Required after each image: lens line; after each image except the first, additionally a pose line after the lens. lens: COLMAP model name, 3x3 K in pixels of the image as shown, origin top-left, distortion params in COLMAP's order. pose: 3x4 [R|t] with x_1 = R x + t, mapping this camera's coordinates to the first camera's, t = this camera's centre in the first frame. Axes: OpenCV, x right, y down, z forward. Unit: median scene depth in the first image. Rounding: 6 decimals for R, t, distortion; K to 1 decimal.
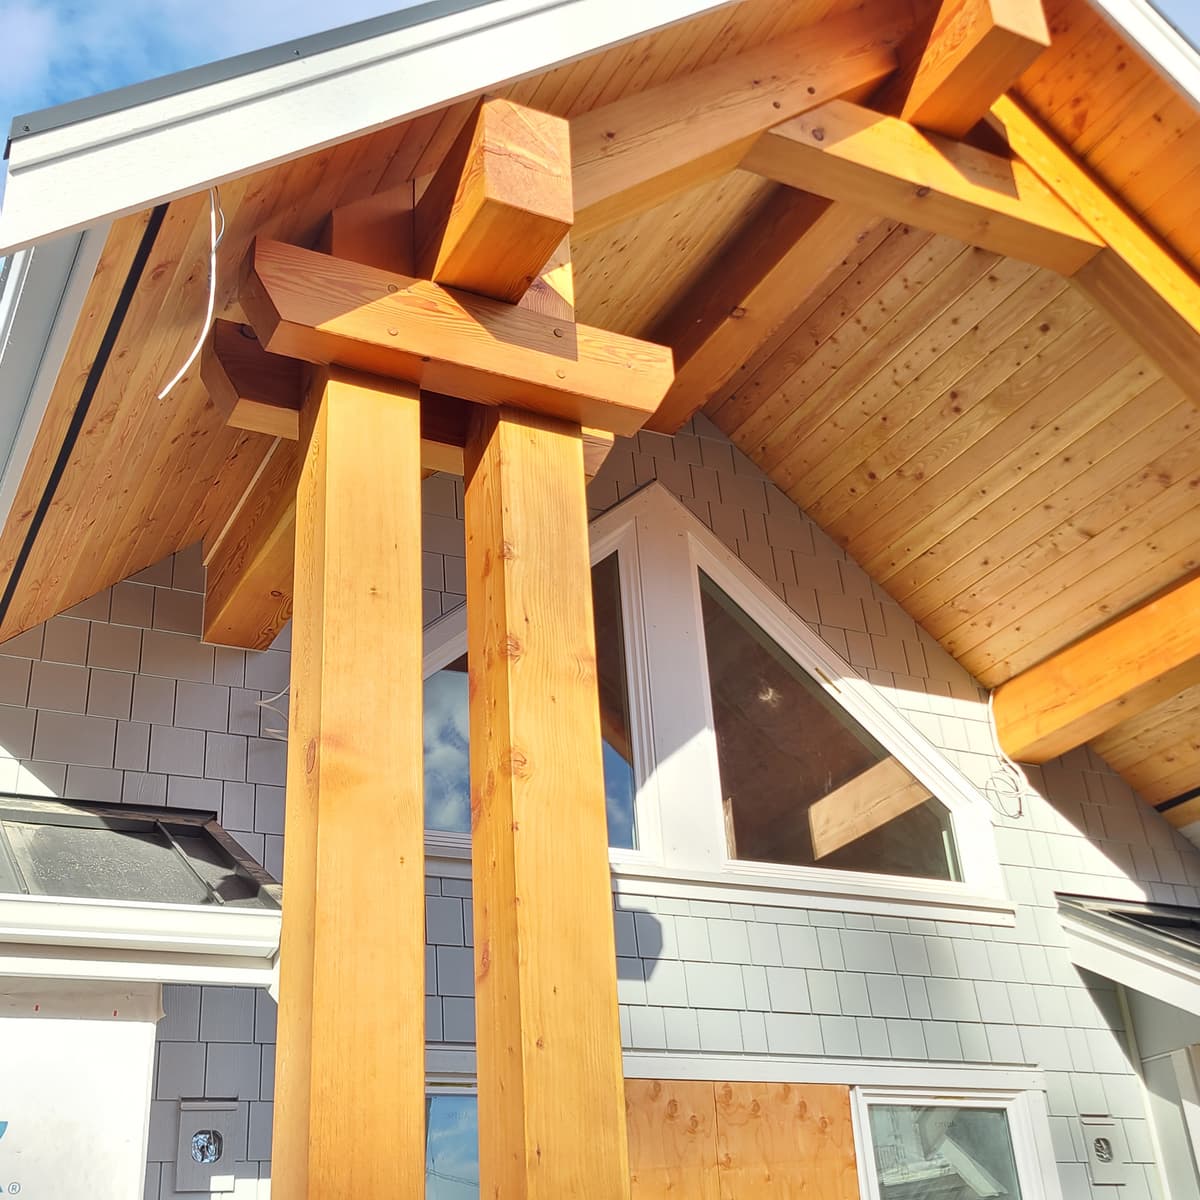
lens RADIAL K [[1500.6, 0, 601.2], [0, 1500.6, 572.8], [0, 0, 1]] dist [0.038206, 0.000000]
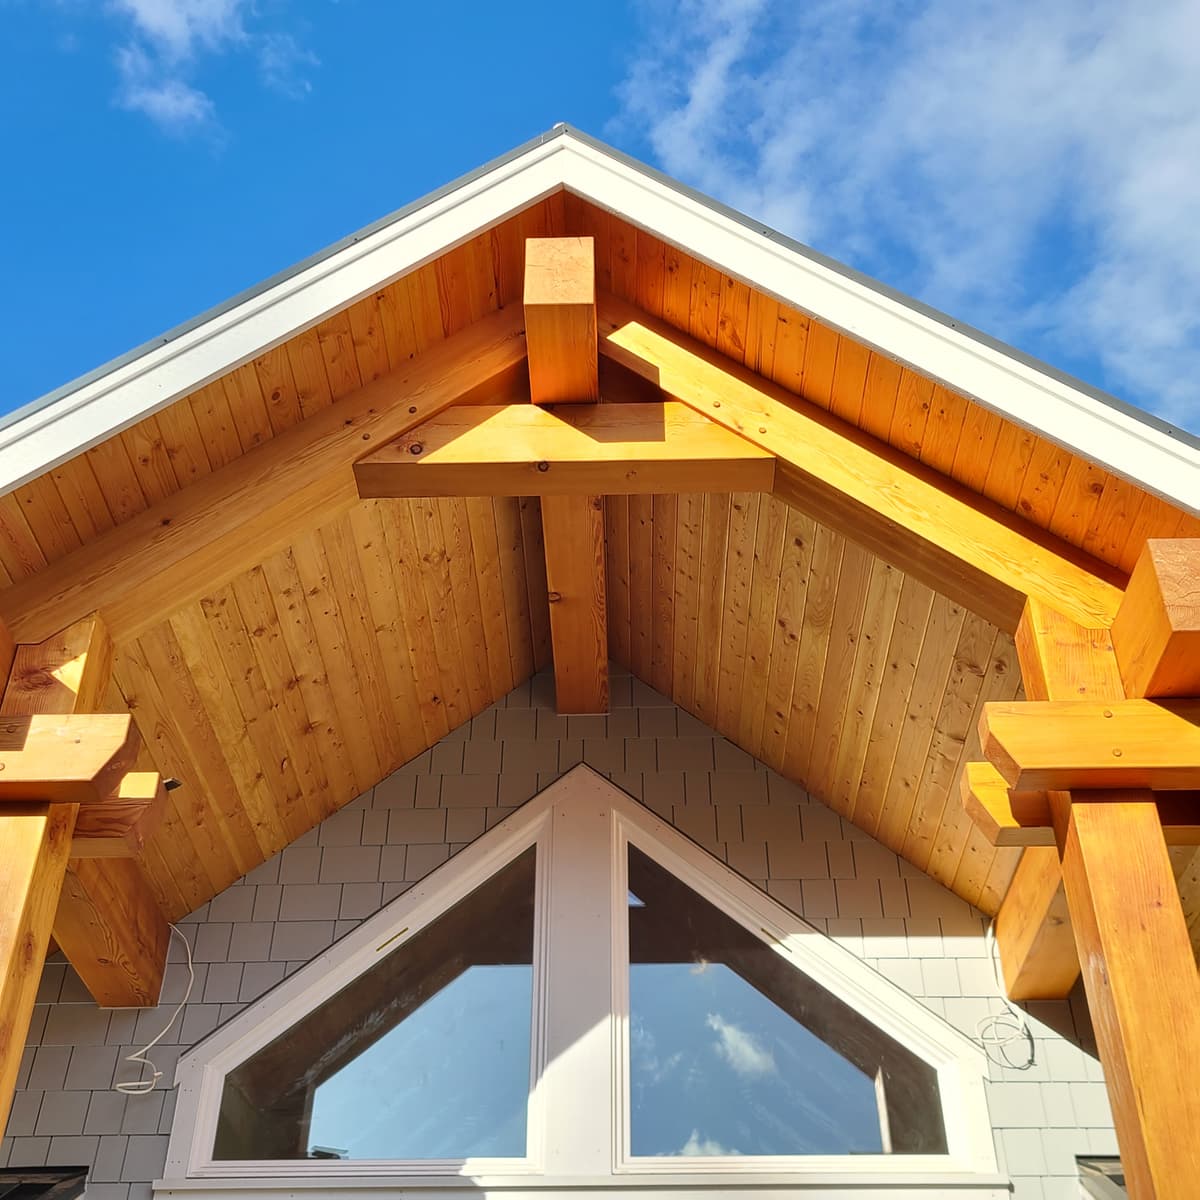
lens RADIAL K [[1500.6, 0, 596.3], [0, 1500.6, 588.6], [0, 0, 1]] dist [0.038206, 0.000000]
pose [[0.877796, -0.242190, -0.413302, 0.523138], [0.175540, 0.965392, -0.192886, 0.022588], [0.445714, 0.096764, 0.889930, 0.100506]]
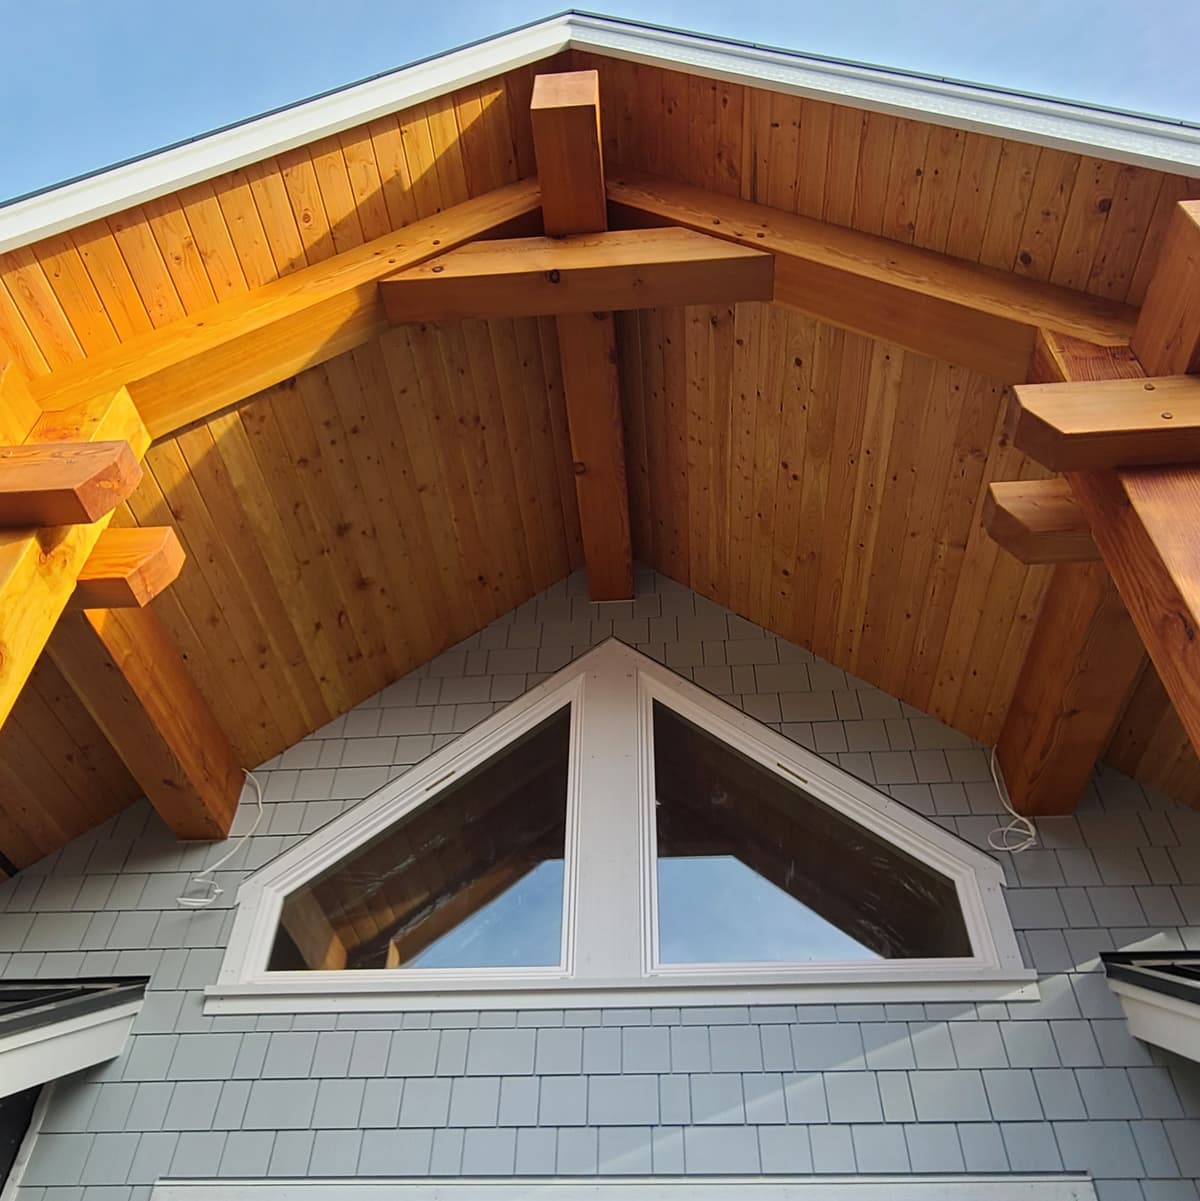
lens RADIAL K [[997.1, 0, 594.3], [0, 997.1, 604.8], [0, 0, 1]] dist [0.001272, 0.001002]
pose [[0.848013, -0.311797, -0.428552, 0.383360], [0.187036, 0.932666, -0.308467, 0.157275], [0.495875, 0.181429, 0.849230, 0.364499]]
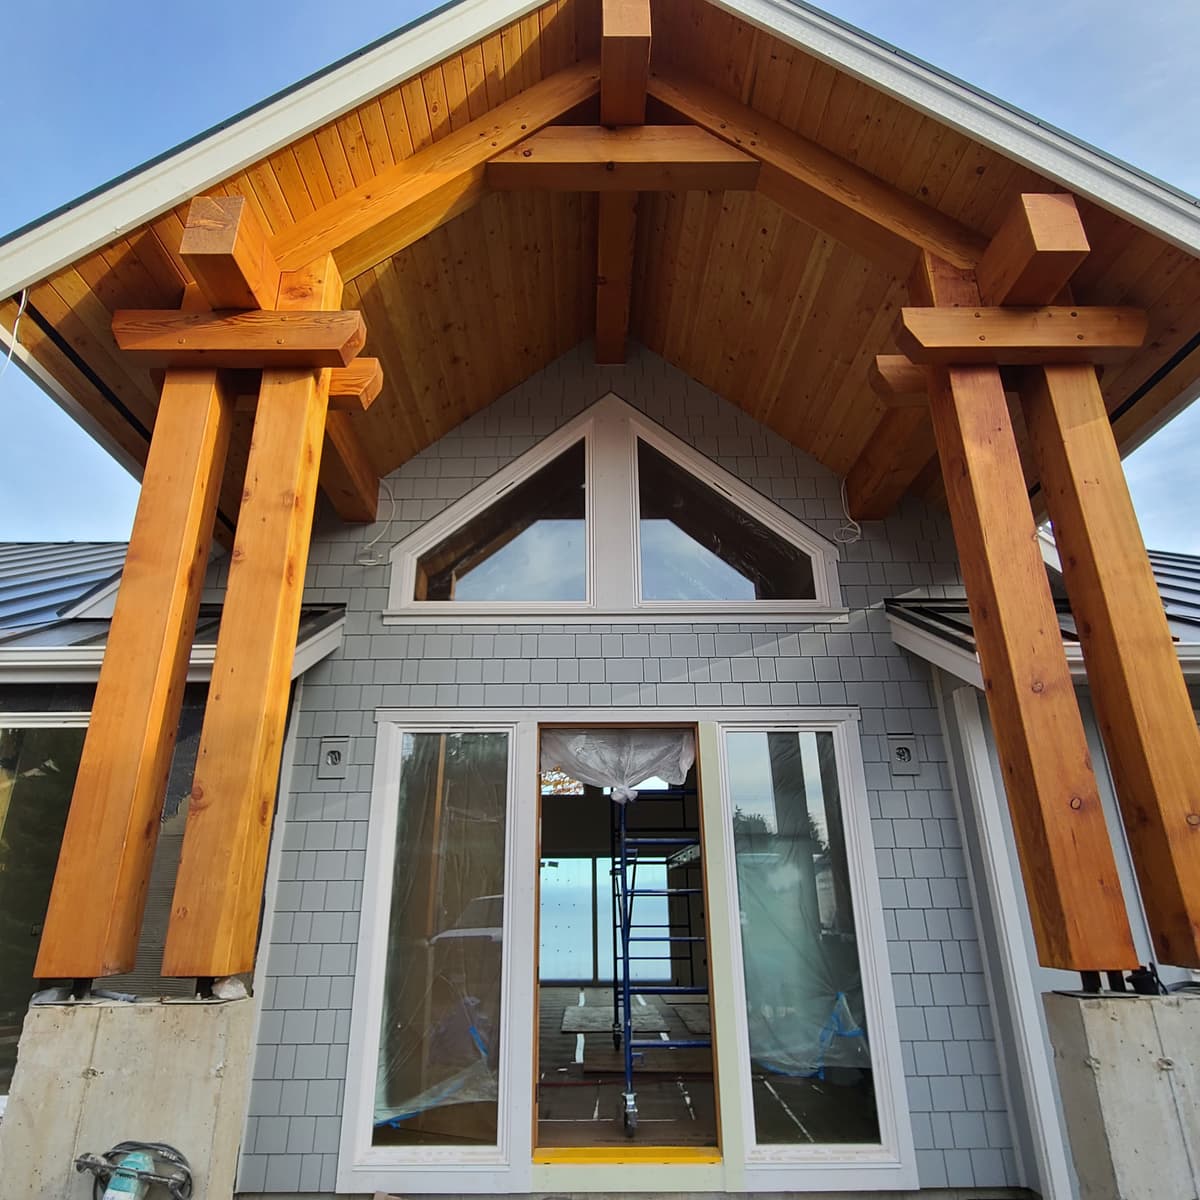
lens RADIAL K [[765.6, 0, 583.7], [0, 765.6, 586.4], [0, 0, 1]] dist [0.004341, -0.002603]
pose [[0.889620, -0.115588, -0.441832, 0.398995], [0.169642, 0.981859, 0.084706, 0.083715], [0.424026, -0.150309, 0.893090, 0.172364]]
